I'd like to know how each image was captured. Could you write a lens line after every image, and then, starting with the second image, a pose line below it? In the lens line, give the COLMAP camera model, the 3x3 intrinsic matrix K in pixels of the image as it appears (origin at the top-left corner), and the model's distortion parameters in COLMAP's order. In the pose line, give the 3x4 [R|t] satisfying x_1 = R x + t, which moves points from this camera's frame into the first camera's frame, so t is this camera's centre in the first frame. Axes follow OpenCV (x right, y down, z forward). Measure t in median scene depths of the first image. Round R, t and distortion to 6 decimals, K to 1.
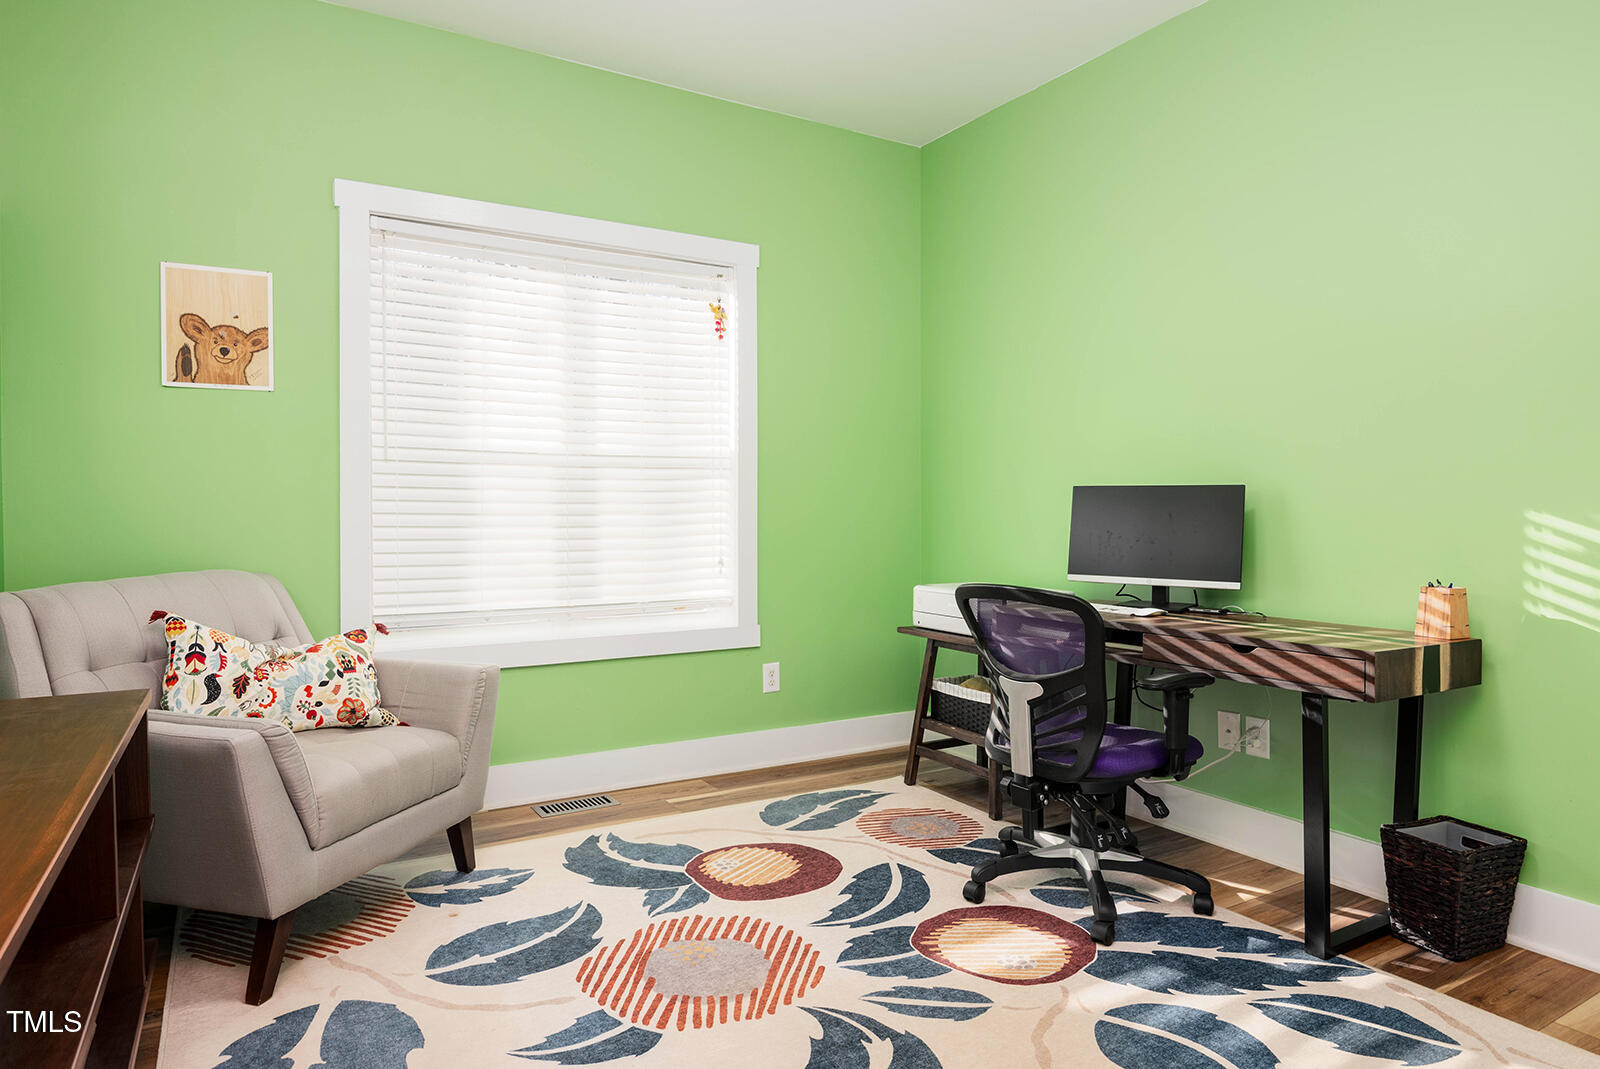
lens RADIAL K [[940.3, 0, 800.0], [0, 940.3, 534.5], [0, 0, 1]] dist [-0.003376, -0.001628]
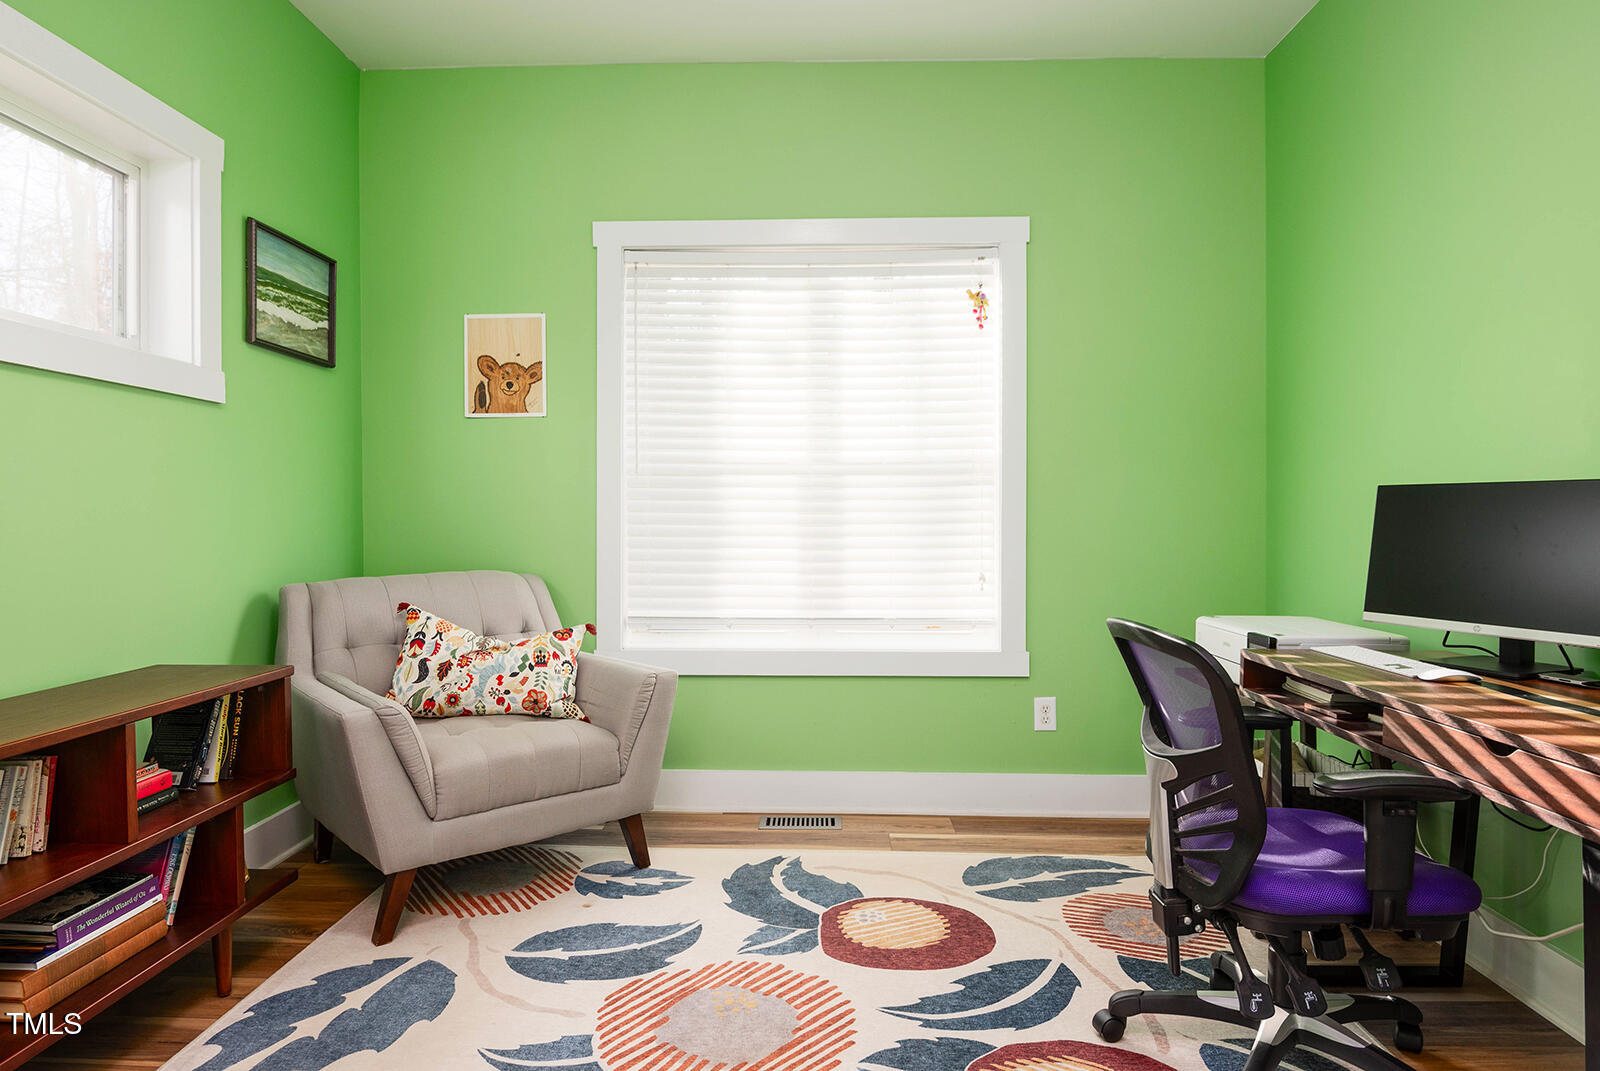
lens RADIAL K [[951.8, 0, 800.0], [0, 951.8, 535.5], [0, 0, 1]] dist [-0.001935, -0.001345]
pose [[0.844028, 0.009448, -0.536216, 0.369445], [-0.013713, 0.999898, -0.003967, -0.007269], [0.536124, 0.010701, 0.844072, 0.209219]]
